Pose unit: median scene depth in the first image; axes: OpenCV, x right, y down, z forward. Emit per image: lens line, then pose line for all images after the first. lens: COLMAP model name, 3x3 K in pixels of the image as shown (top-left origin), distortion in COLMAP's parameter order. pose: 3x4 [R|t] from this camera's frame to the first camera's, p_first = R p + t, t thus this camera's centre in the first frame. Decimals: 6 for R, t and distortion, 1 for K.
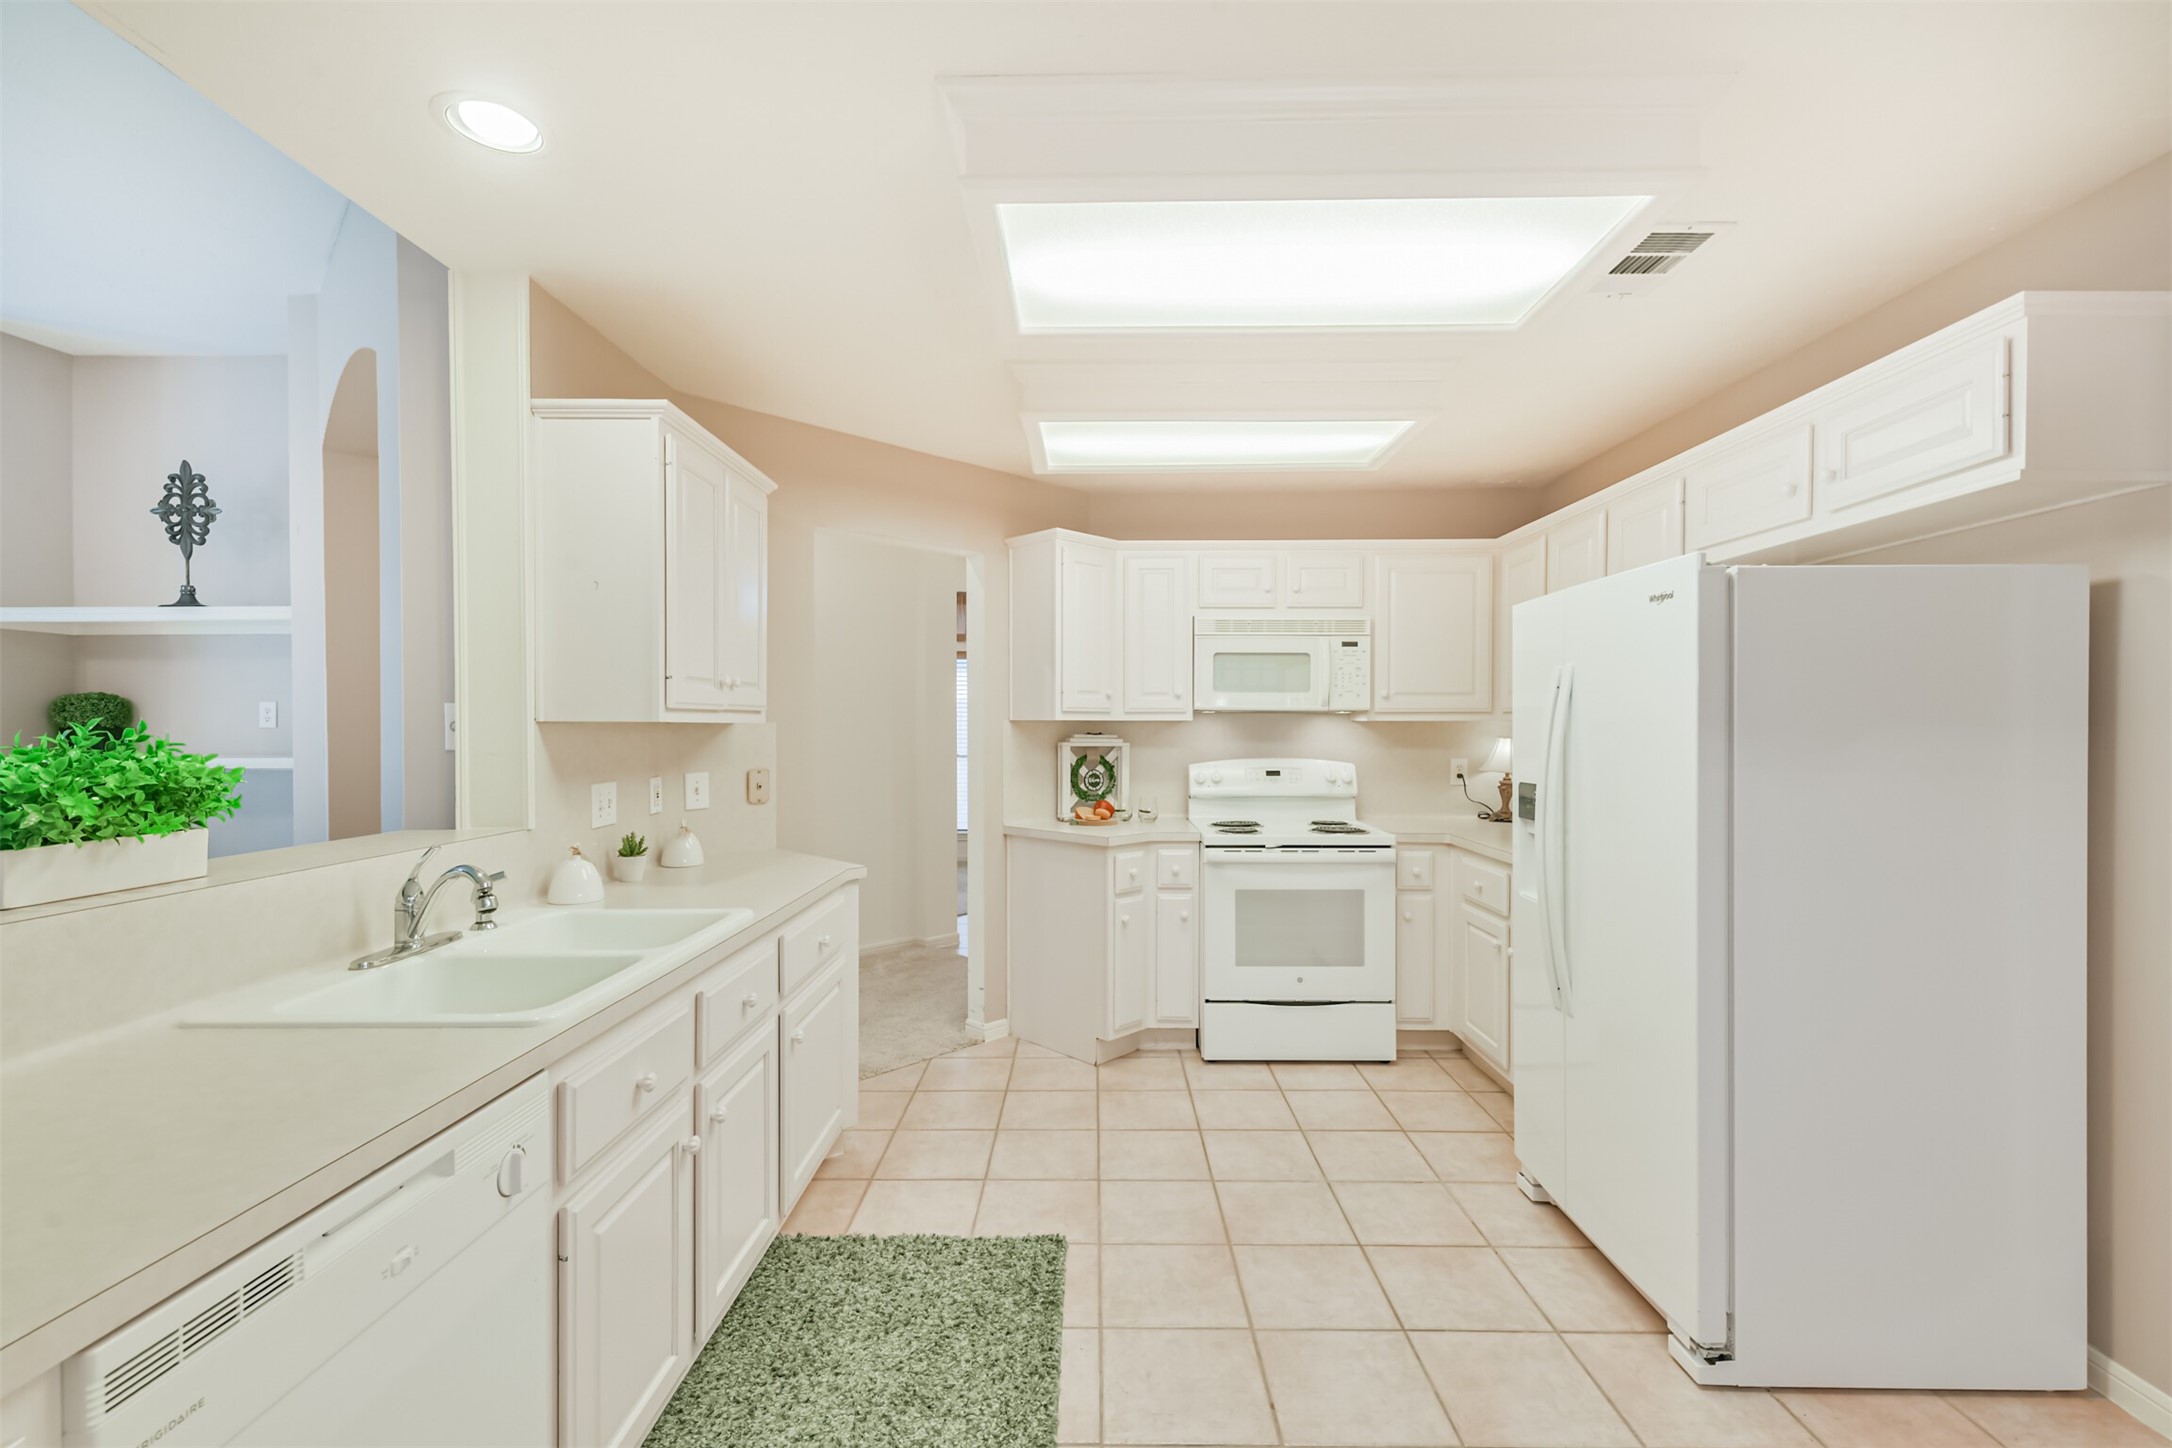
lens RADIAL K [[936.7, 0, 1088.1], [0, 936.7, 729.6], [0, 0, 1]] dist [0.014504, -0.005407]
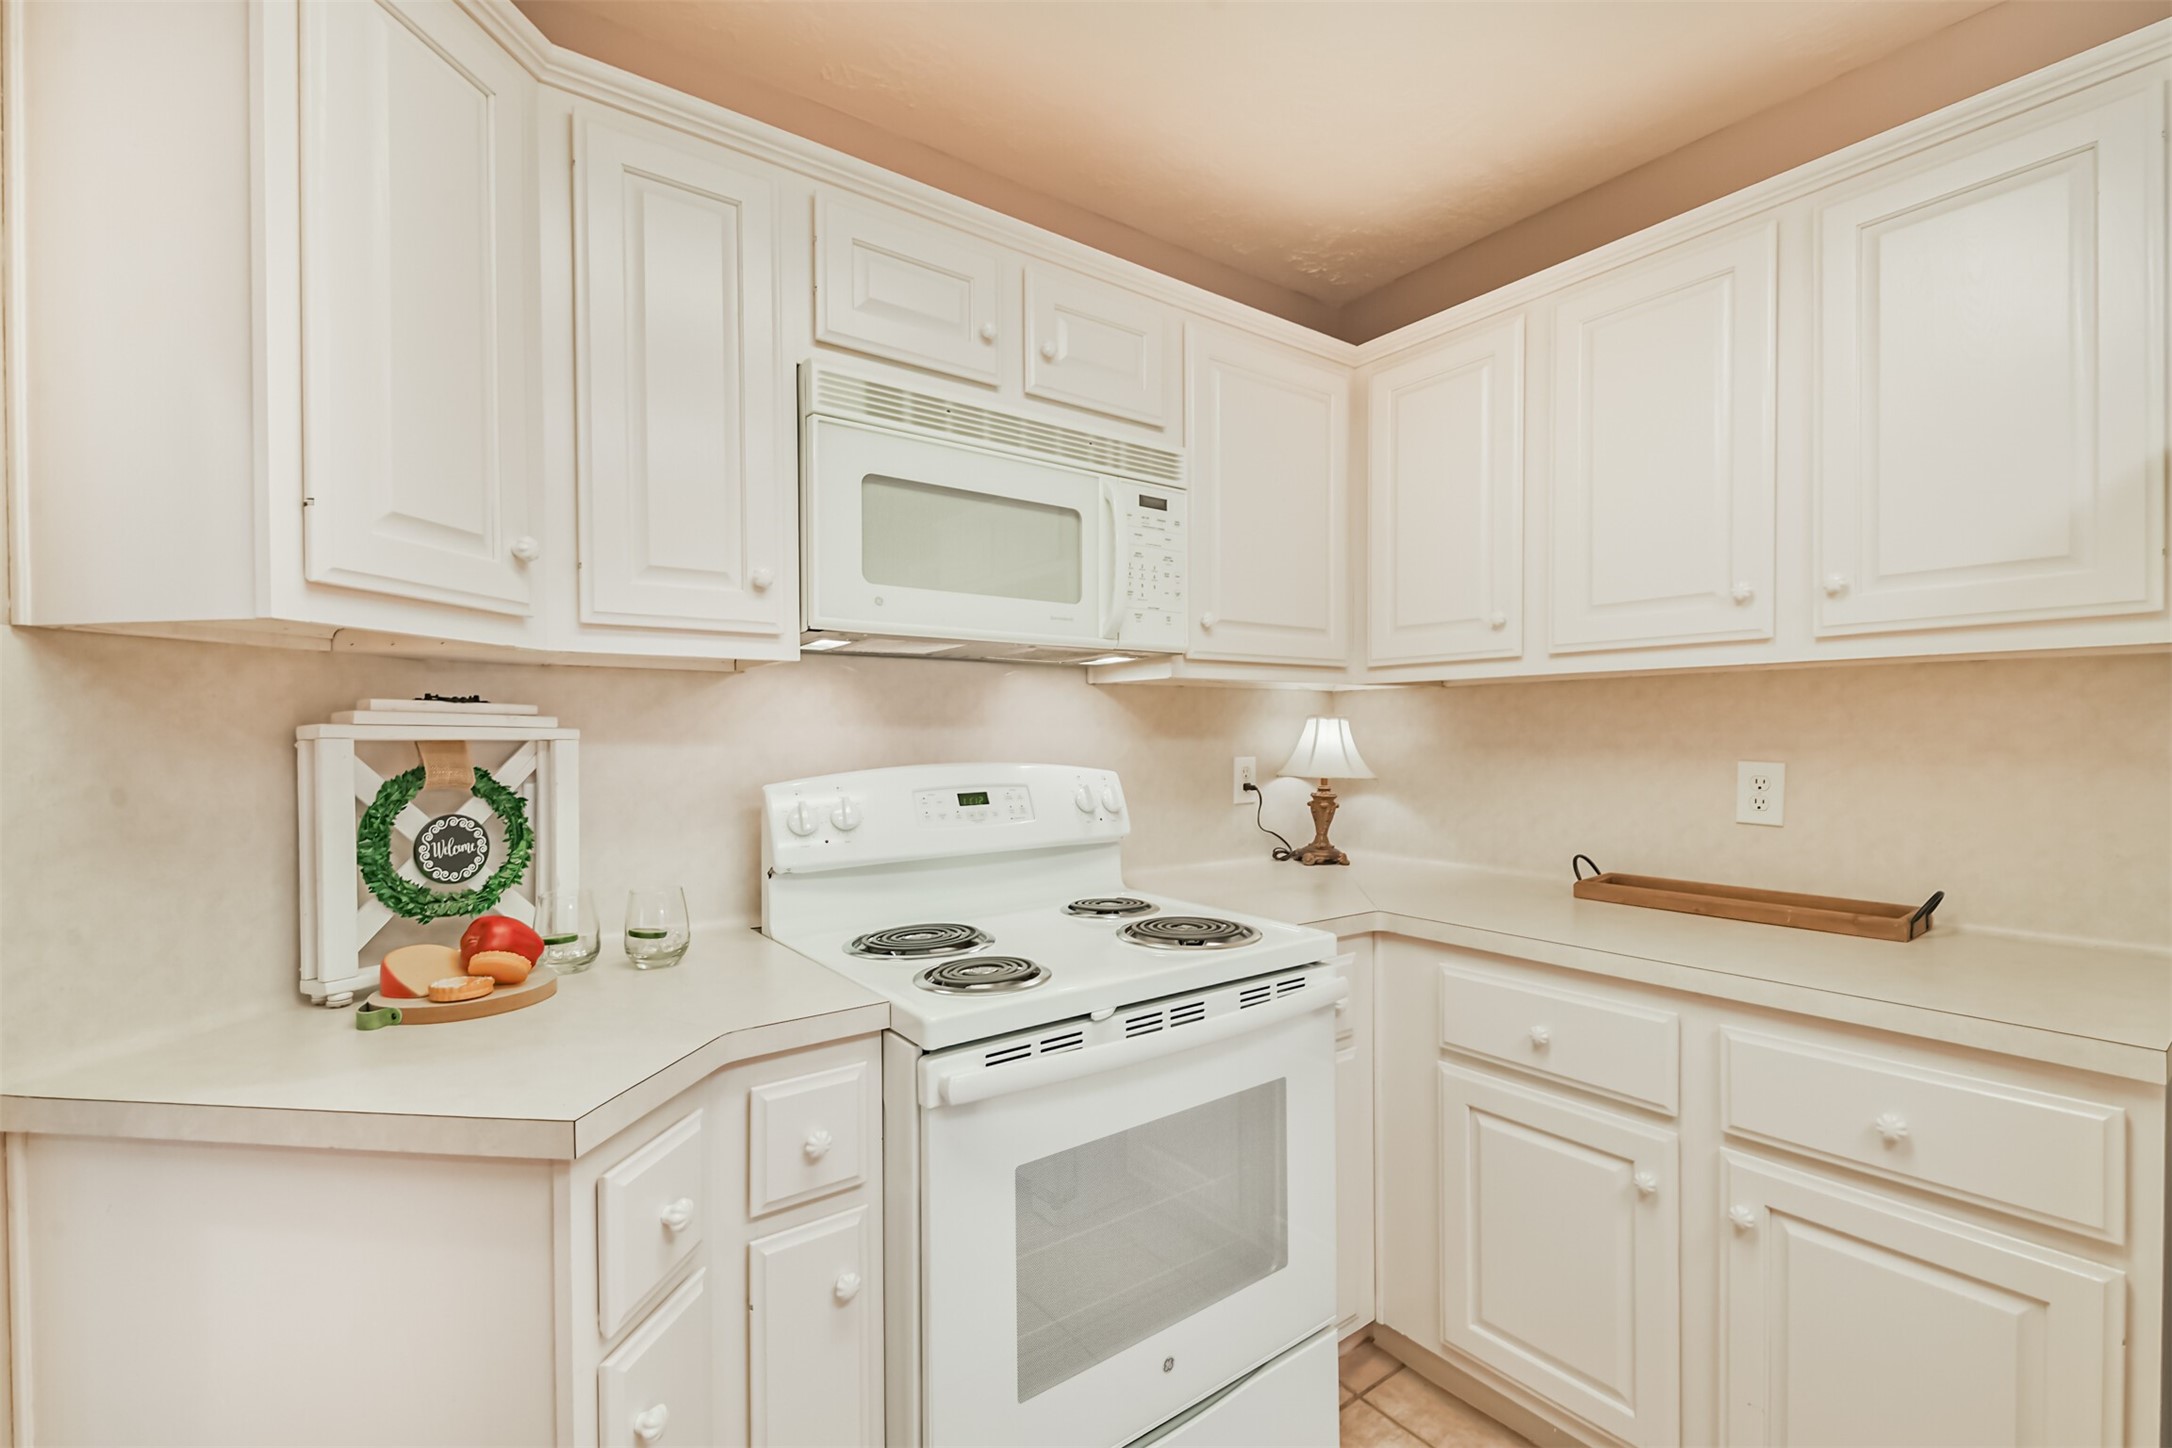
lens RADIAL K [[936.7, 0, 1103.0], [0, 936.7, 743.7], [0, 0, 1]] dist [0.014504, -0.005407]
pose [[0.794750, -0.011894, 0.606821, -0.012336], [0.010162, 0.999929, 0.006289, 0.020753], [-0.606852, 0.001168, 0.794814, 0.662633]]
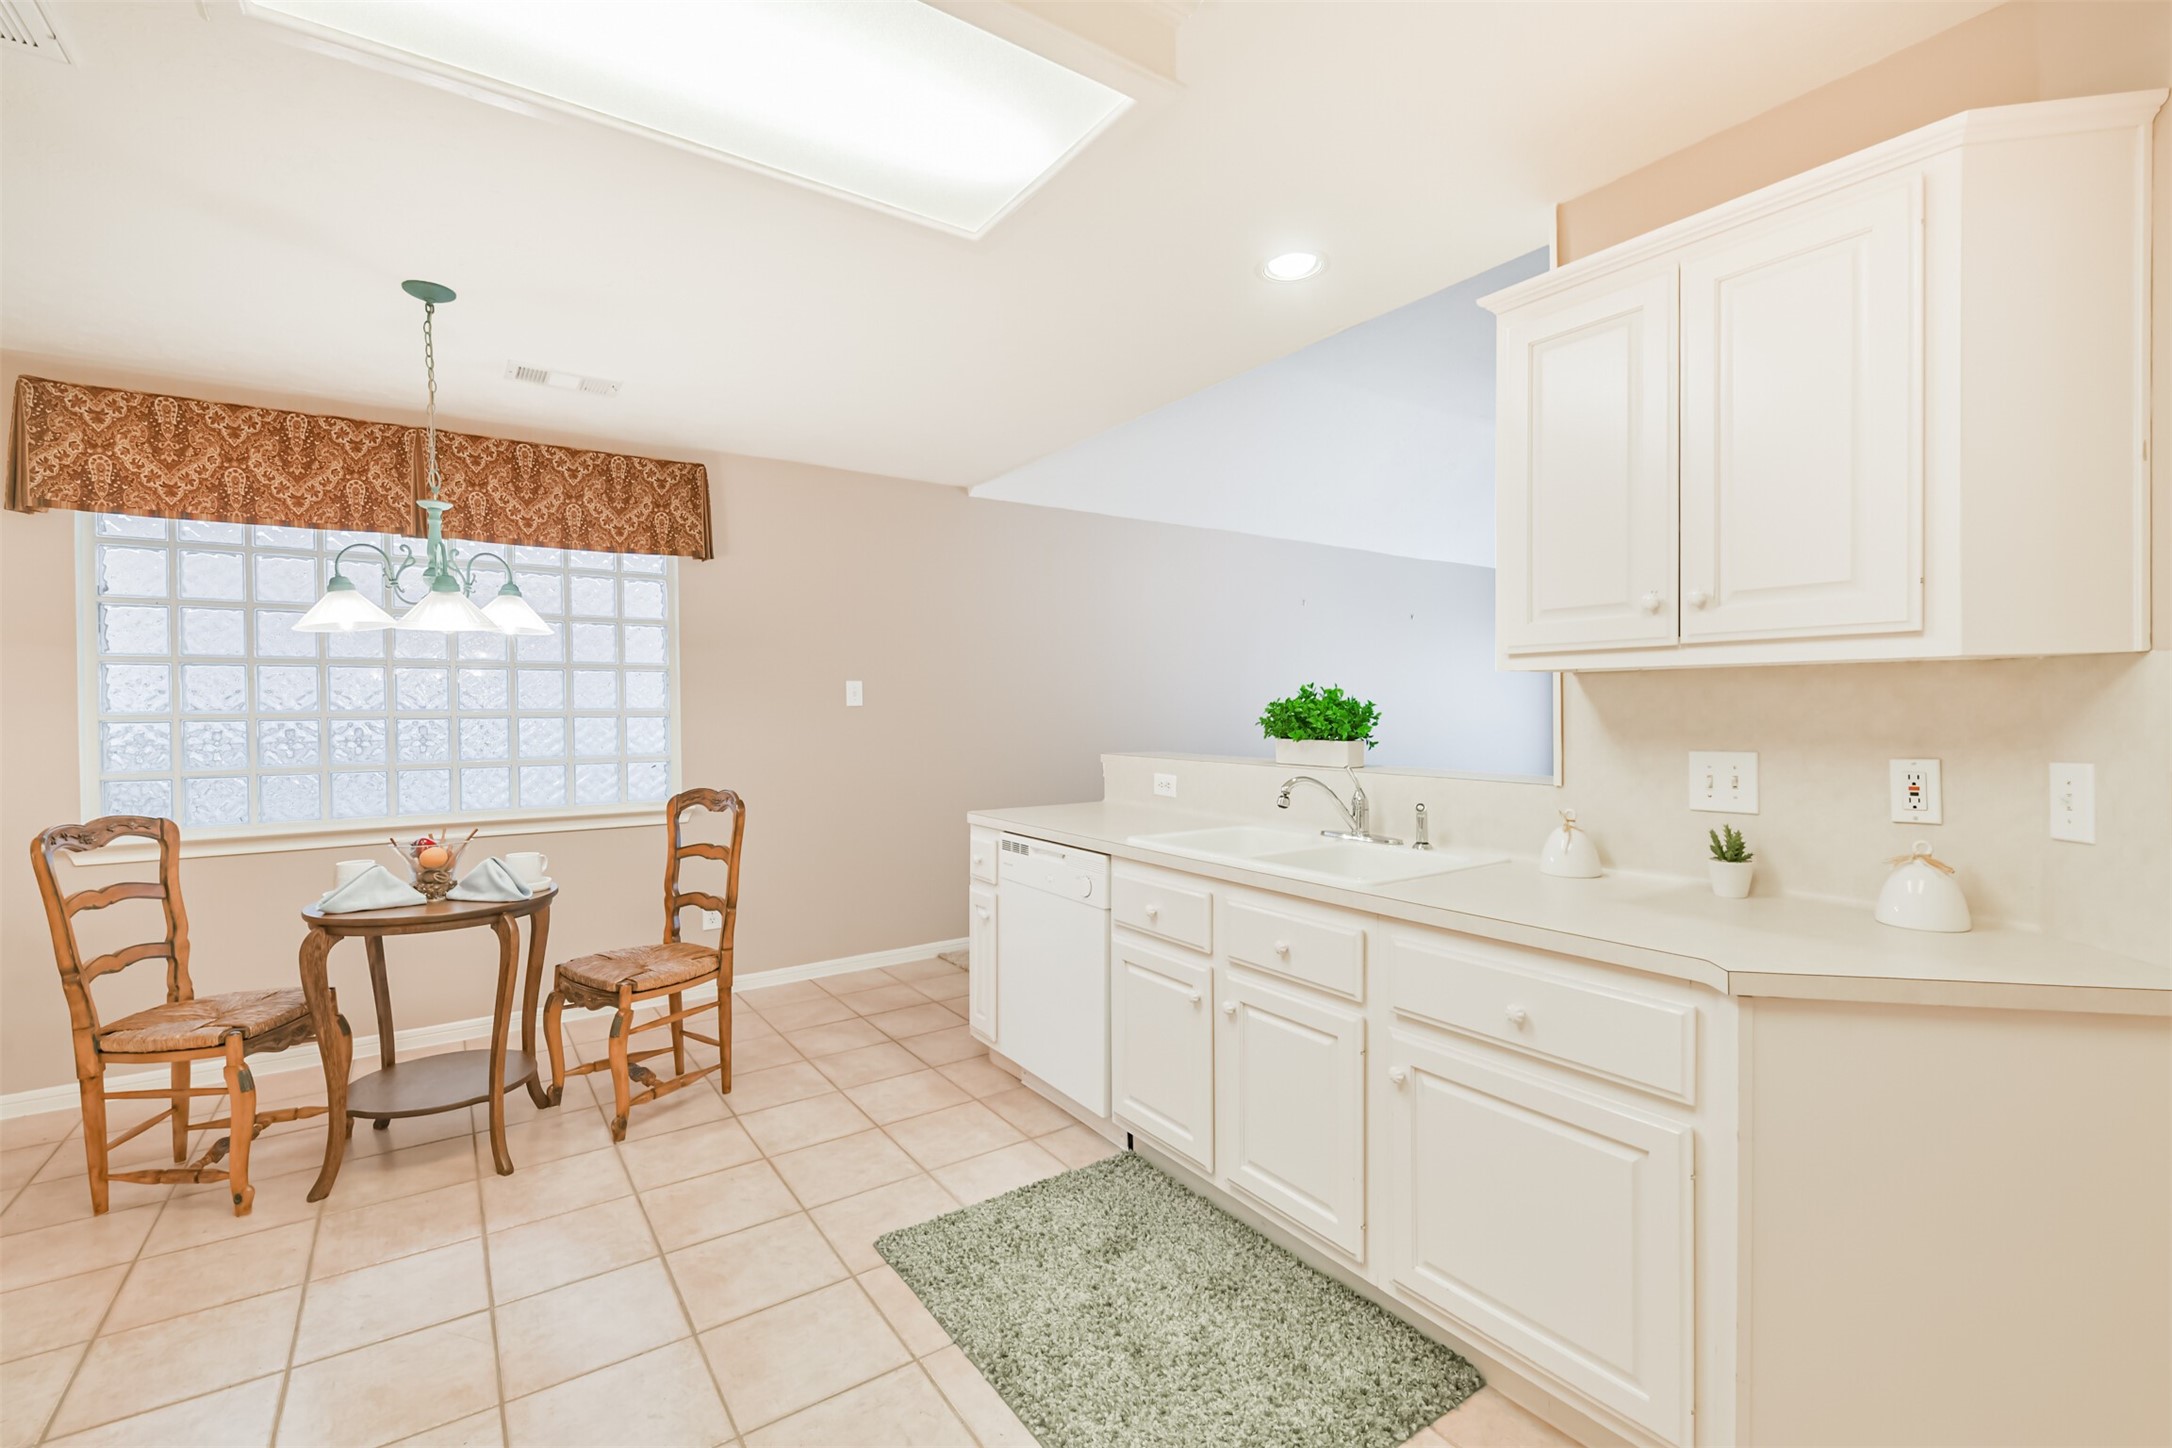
lens RADIAL K [[936.7, 0, 1100.2], [0, 936.7, 721.6], [0, 0, 1]] dist [0.014504, -0.005407]
pose [[-0.810546, 0.013893, -0.585510, 0.198994], [0.002759, 0.999798, 0.019904, 0.011315], [0.585668, 0.014518, -0.810421, 0.860915]]
